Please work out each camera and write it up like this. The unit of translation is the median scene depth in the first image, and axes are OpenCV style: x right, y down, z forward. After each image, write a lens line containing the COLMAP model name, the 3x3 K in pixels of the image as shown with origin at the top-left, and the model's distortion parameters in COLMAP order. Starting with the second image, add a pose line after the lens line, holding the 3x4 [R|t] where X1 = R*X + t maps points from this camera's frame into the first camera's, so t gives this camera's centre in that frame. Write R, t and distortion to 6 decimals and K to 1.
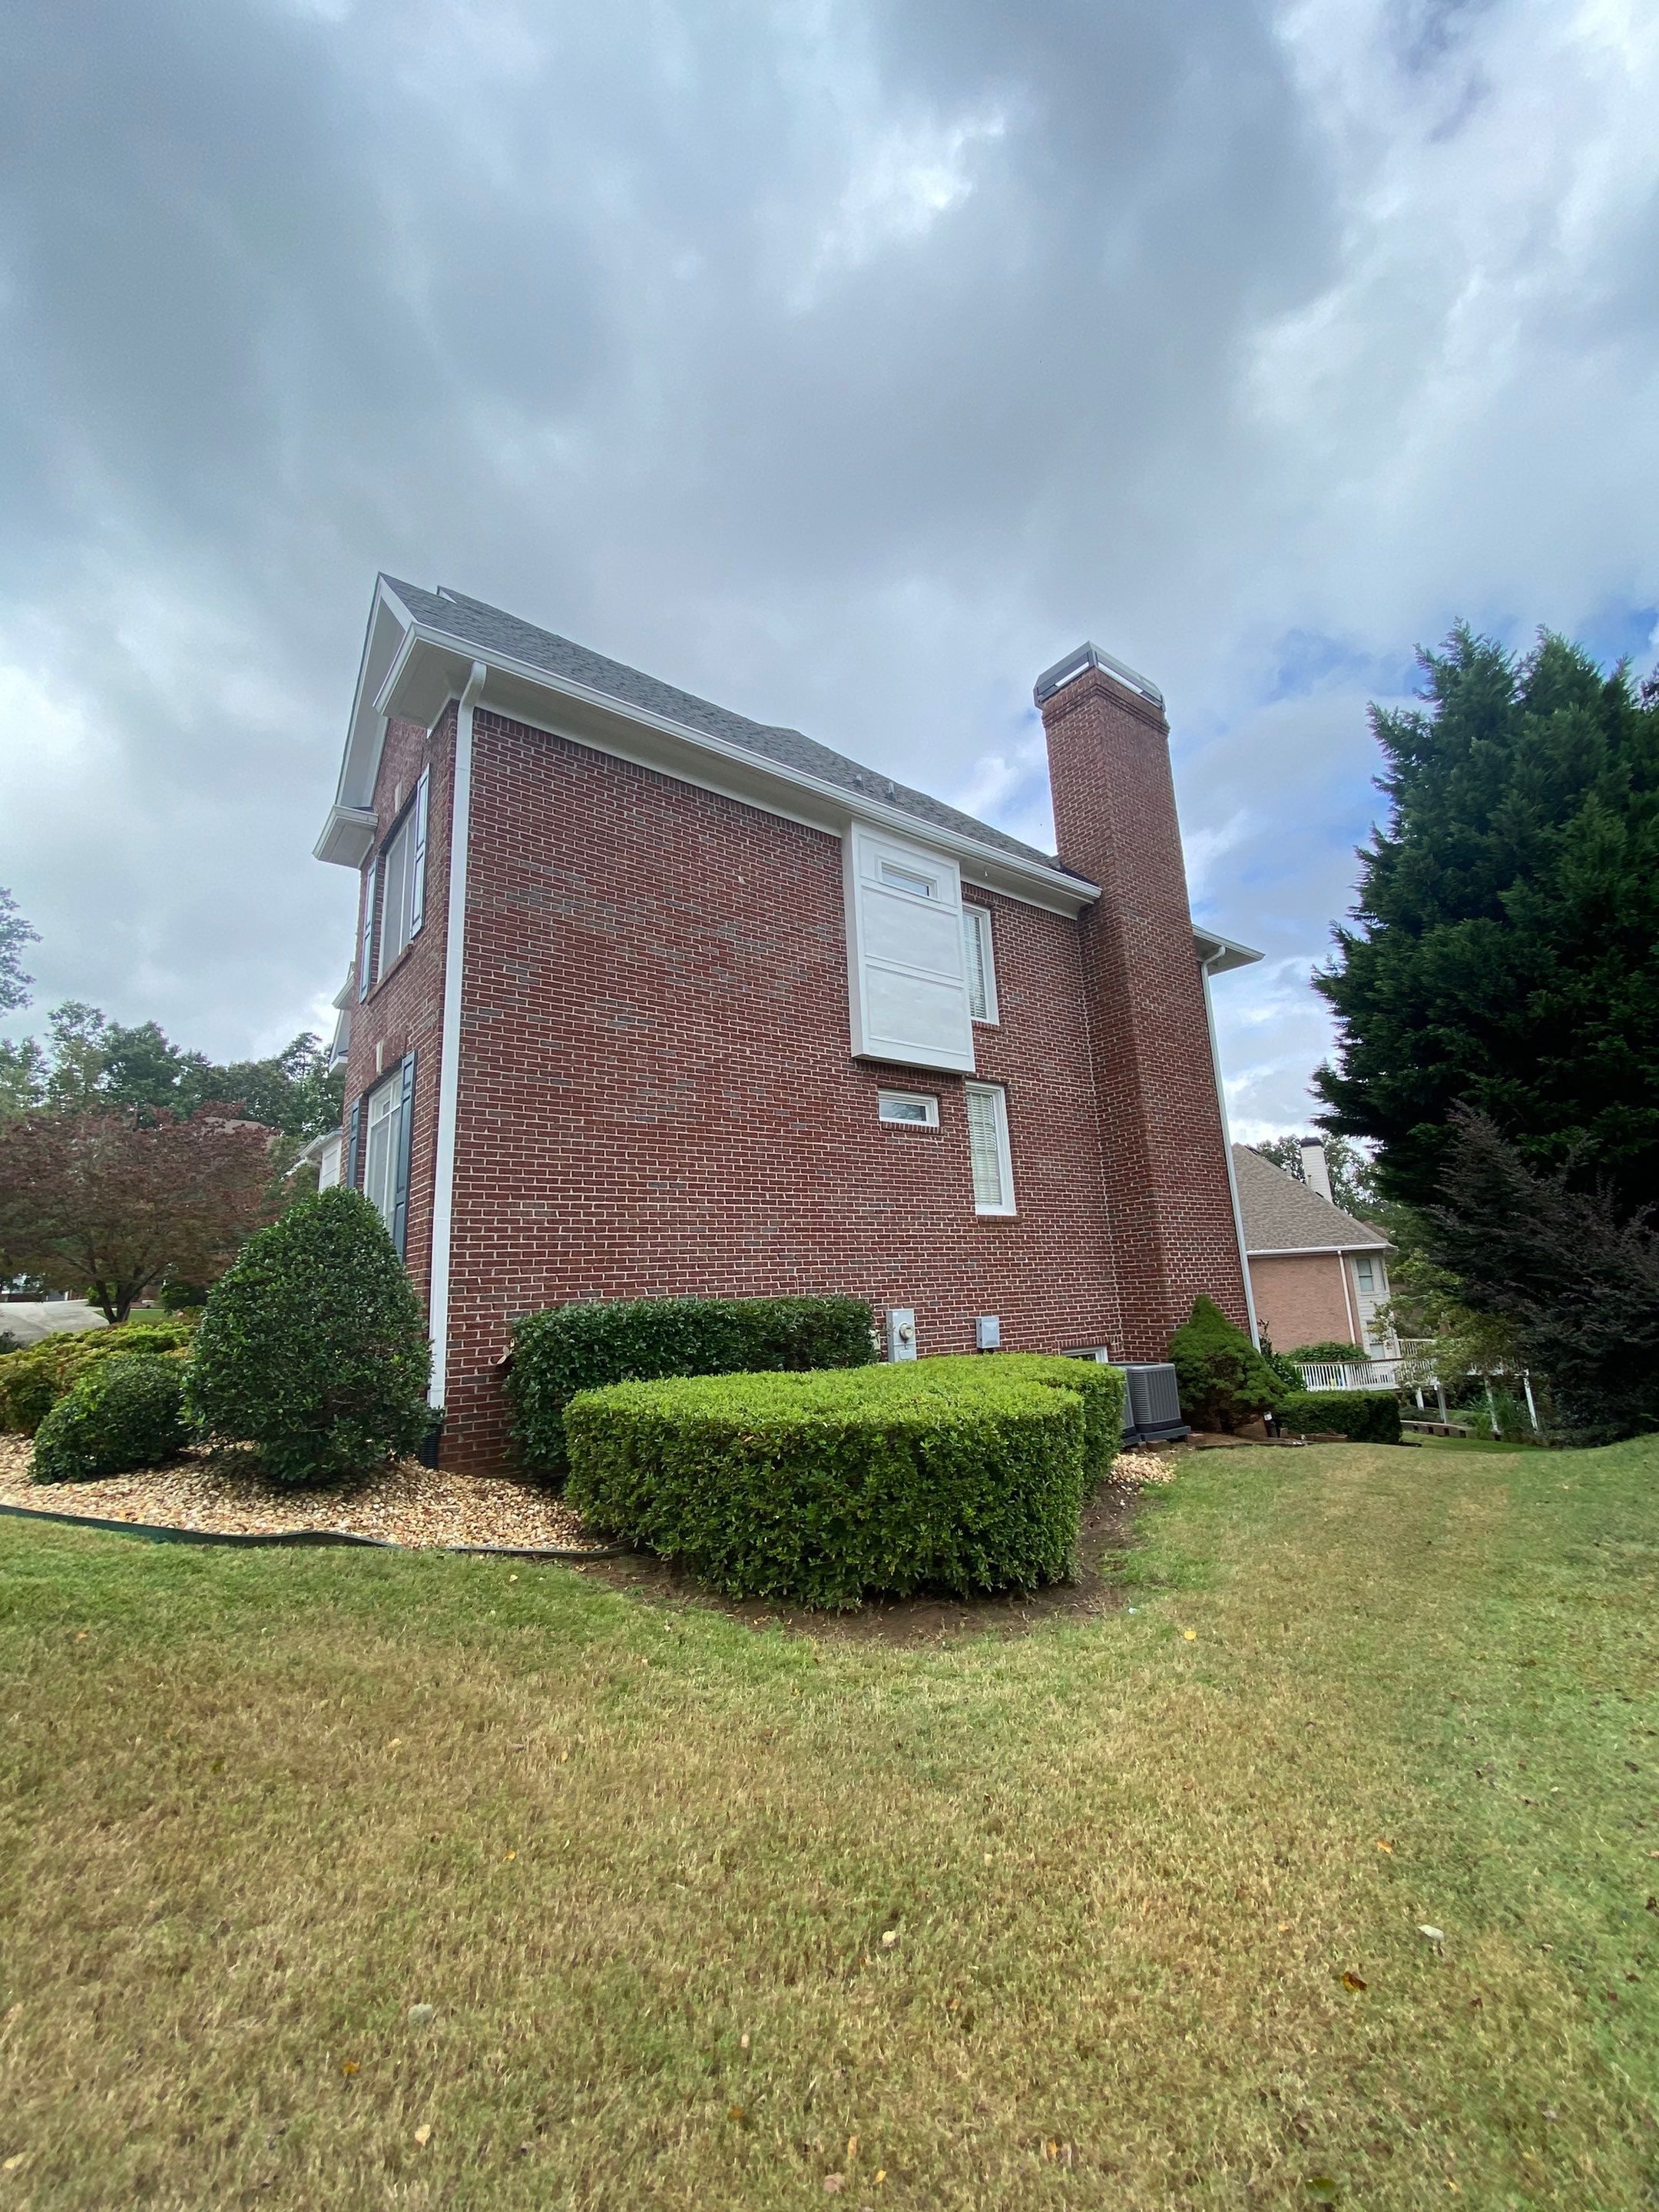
lens RADIAL K [[885.0, 0, 829.5], [0, 885.0, 1106.0], [0, 0, 1]] dist [-0.000741, -0.000148]
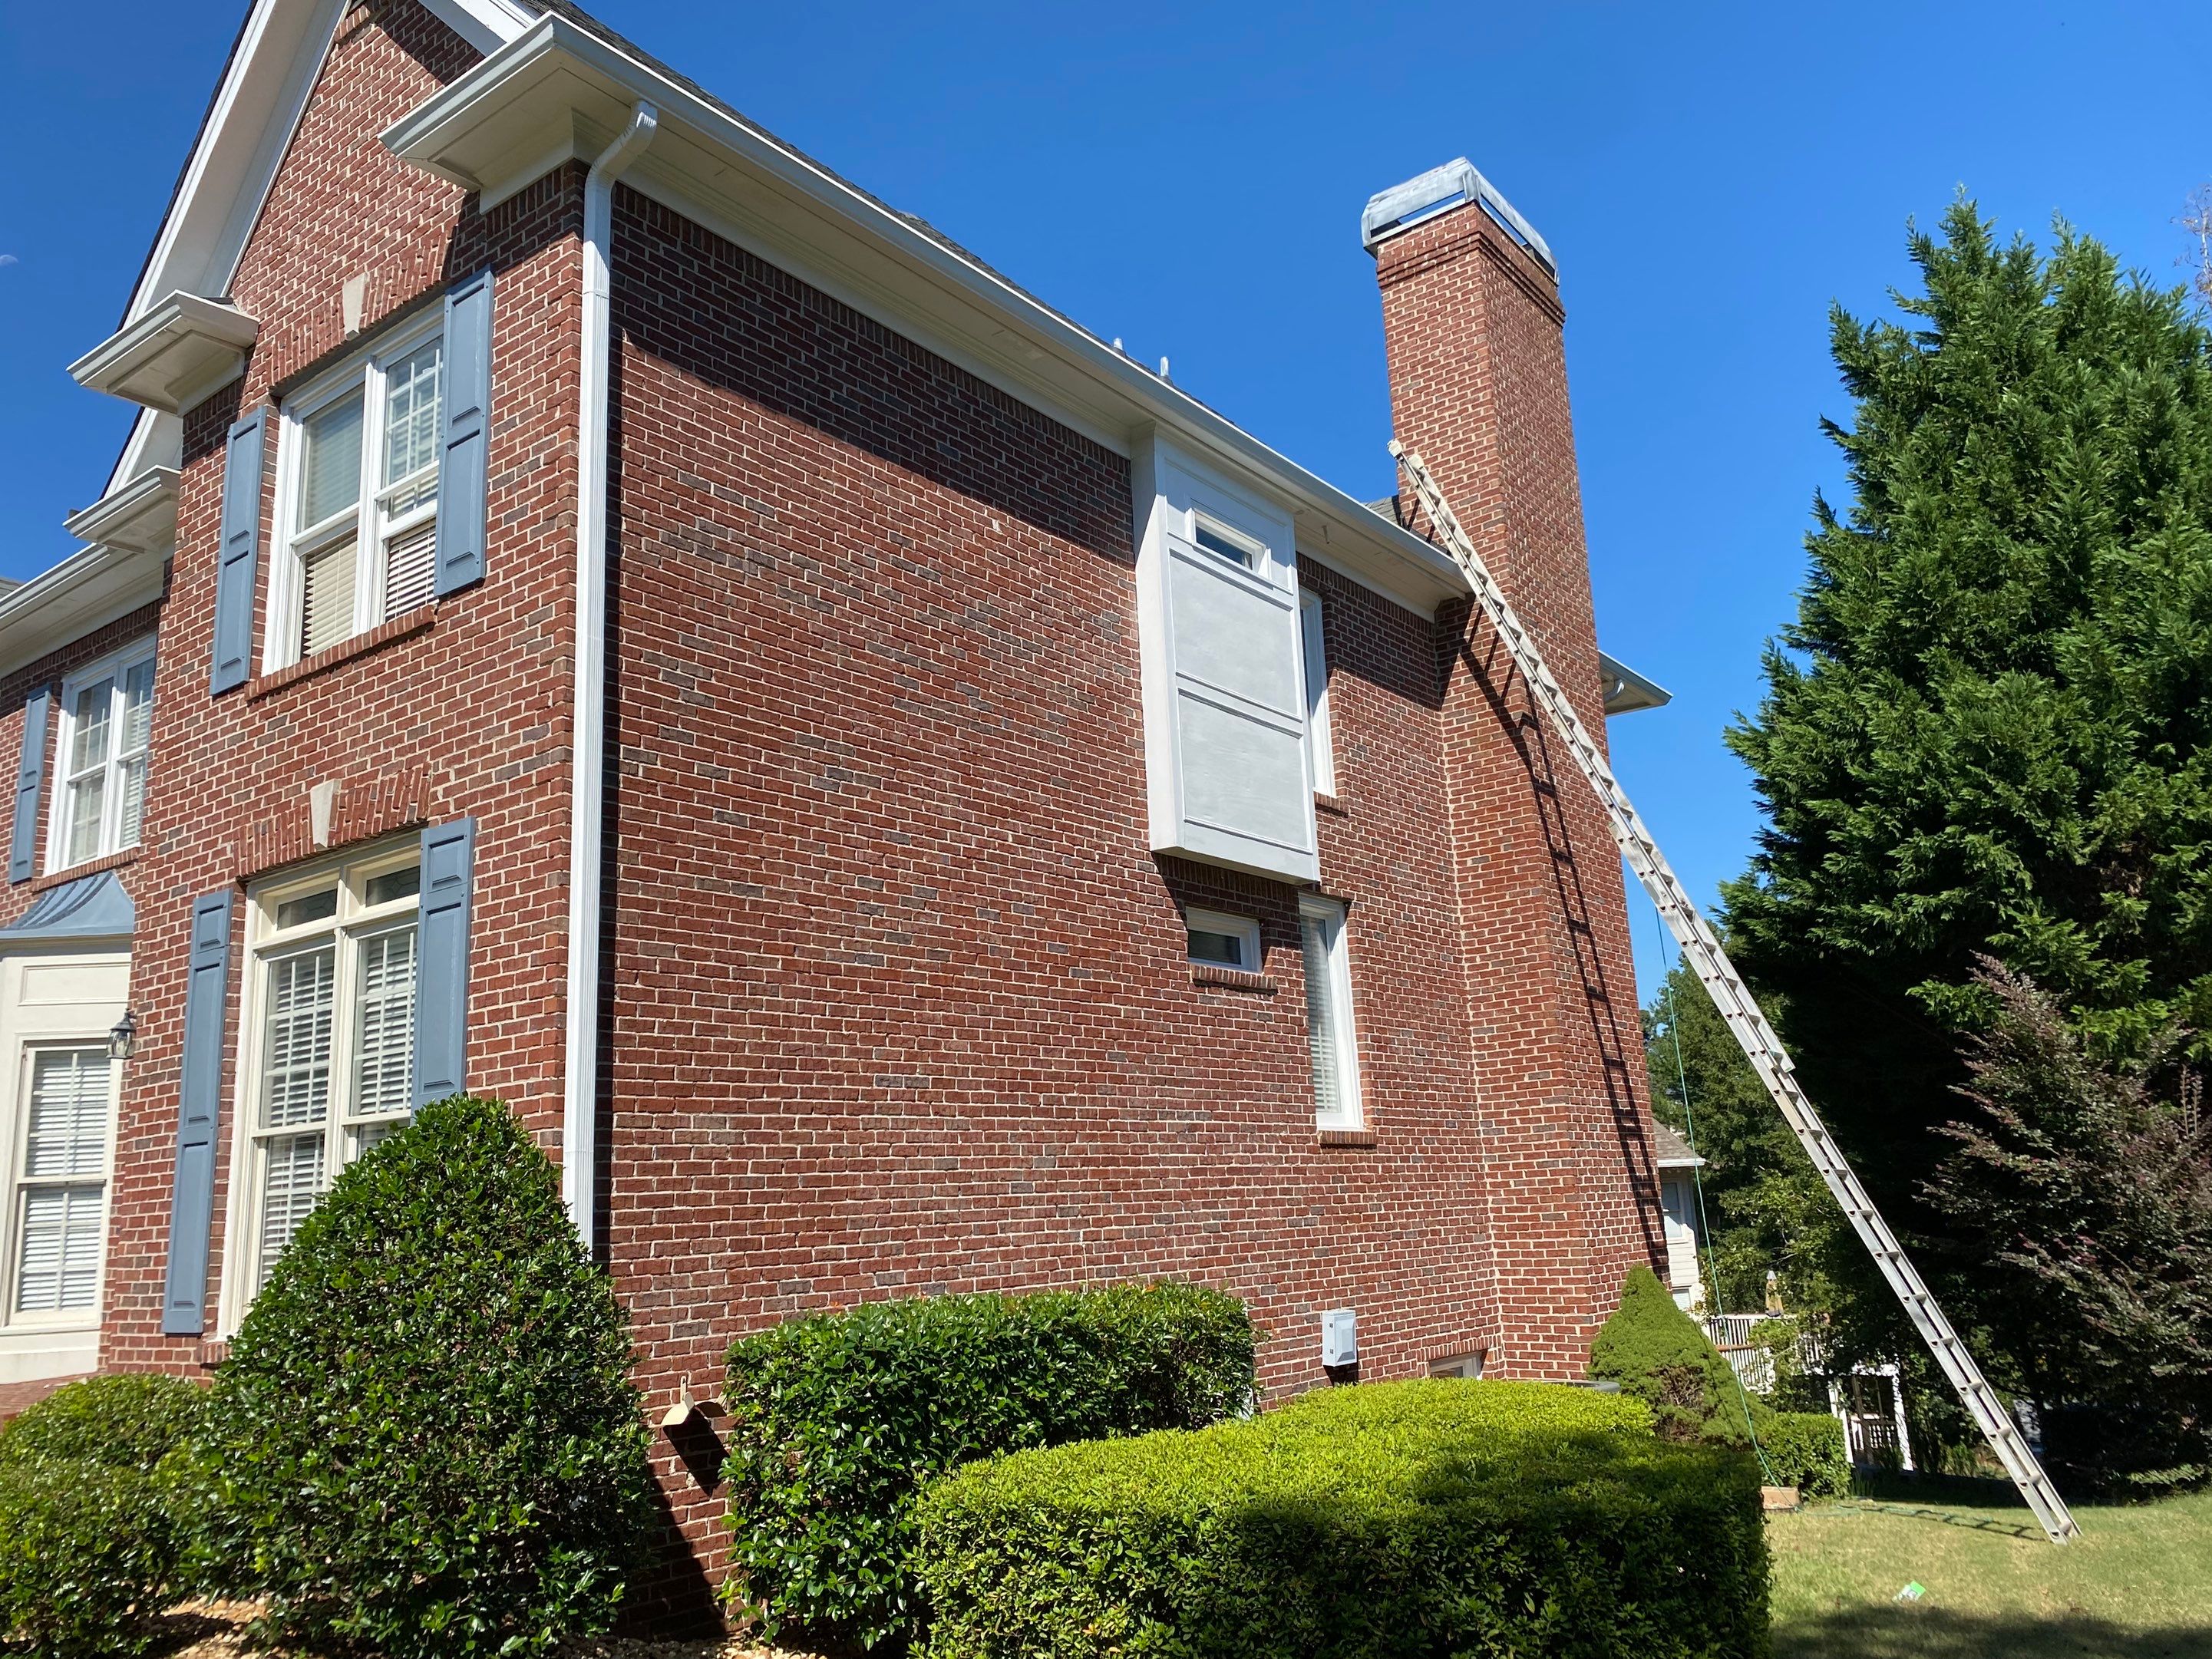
lens RADIAL K [[1687.6, 0, 1105.6], [0, 1687.6, 843.4], [0, 0, 1]] dist [-0.003478, 0.000577]
pose [[0.968000, 0.046370, 0.246631, -0.263773], [-0.038932, 0.998630, -0.034949, -0.021250], [-0.247914, 0.024229, 0.968479, -0.033540]]
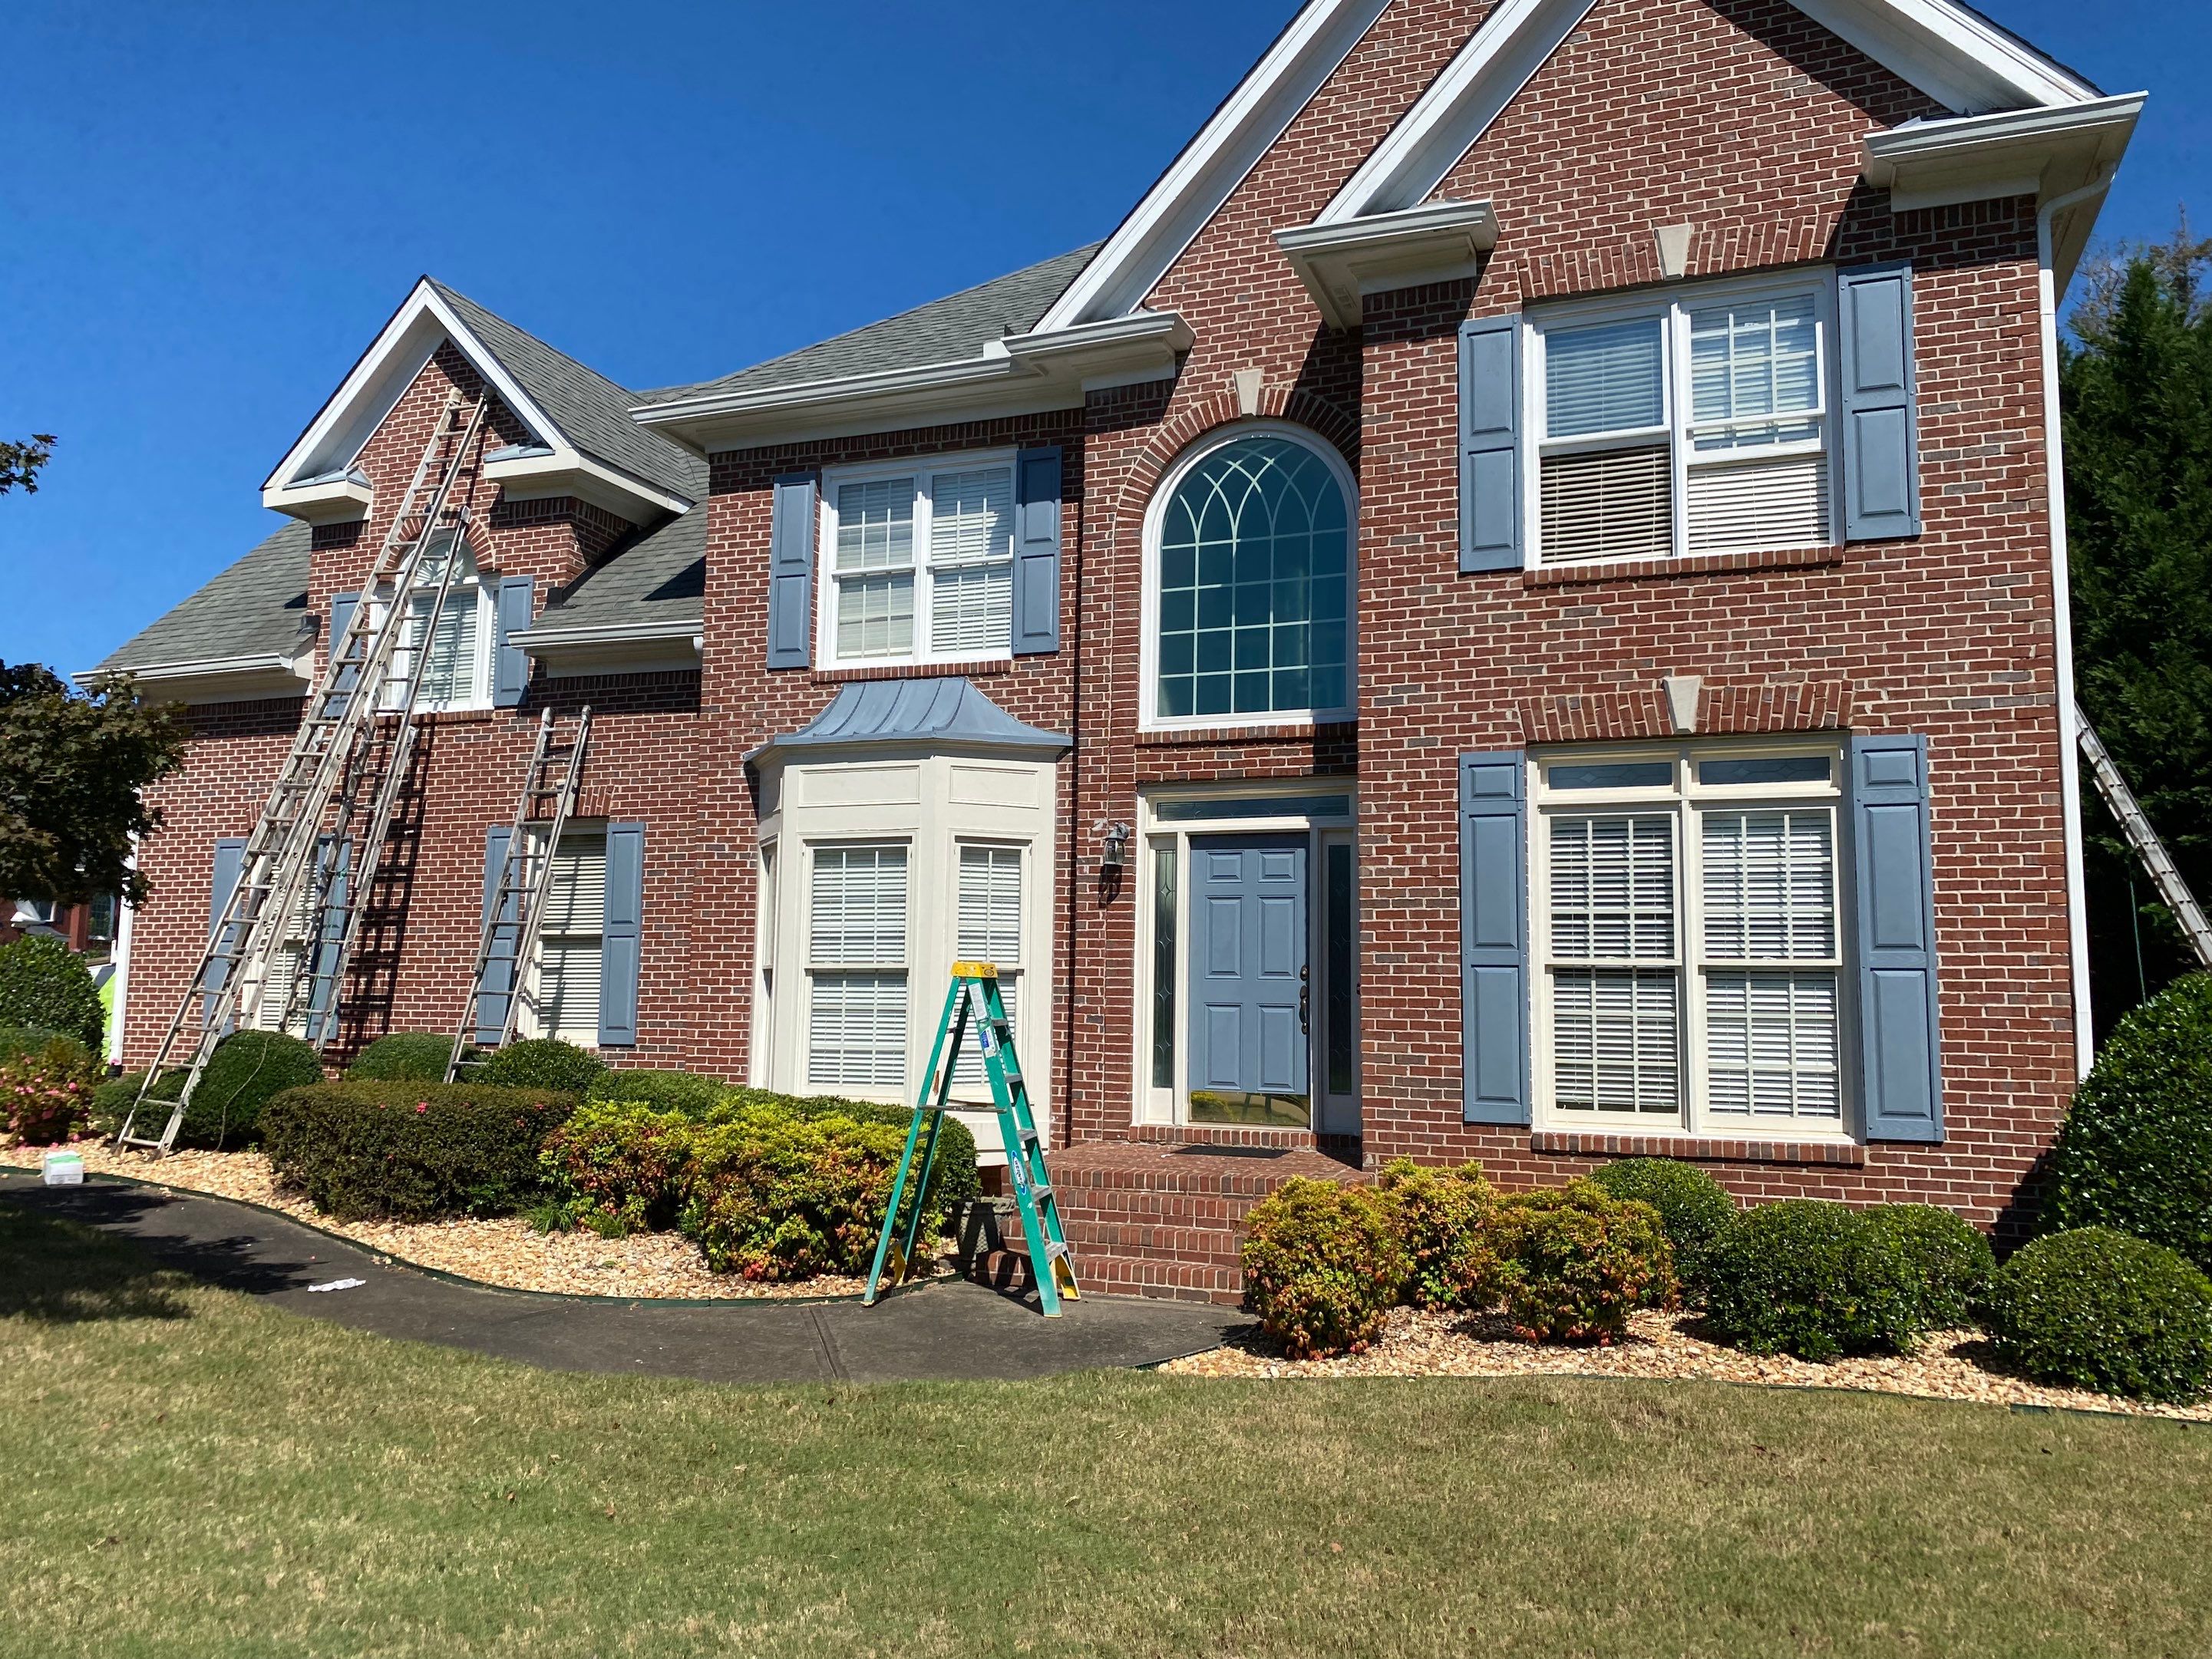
lens RADIAL K [[1631.8, 0, 1108.3], [0, 1631.8, 843.9], [0, 0, 1]] dist [0.001998, -0.000757]
pose [[0.864132, 0.104904, 0.492210, -1.182579], [-0.147321, 0.987919, 0.048086, 0.034773], [-0.481220, -0.114065, 0.869147, 0.191672]]
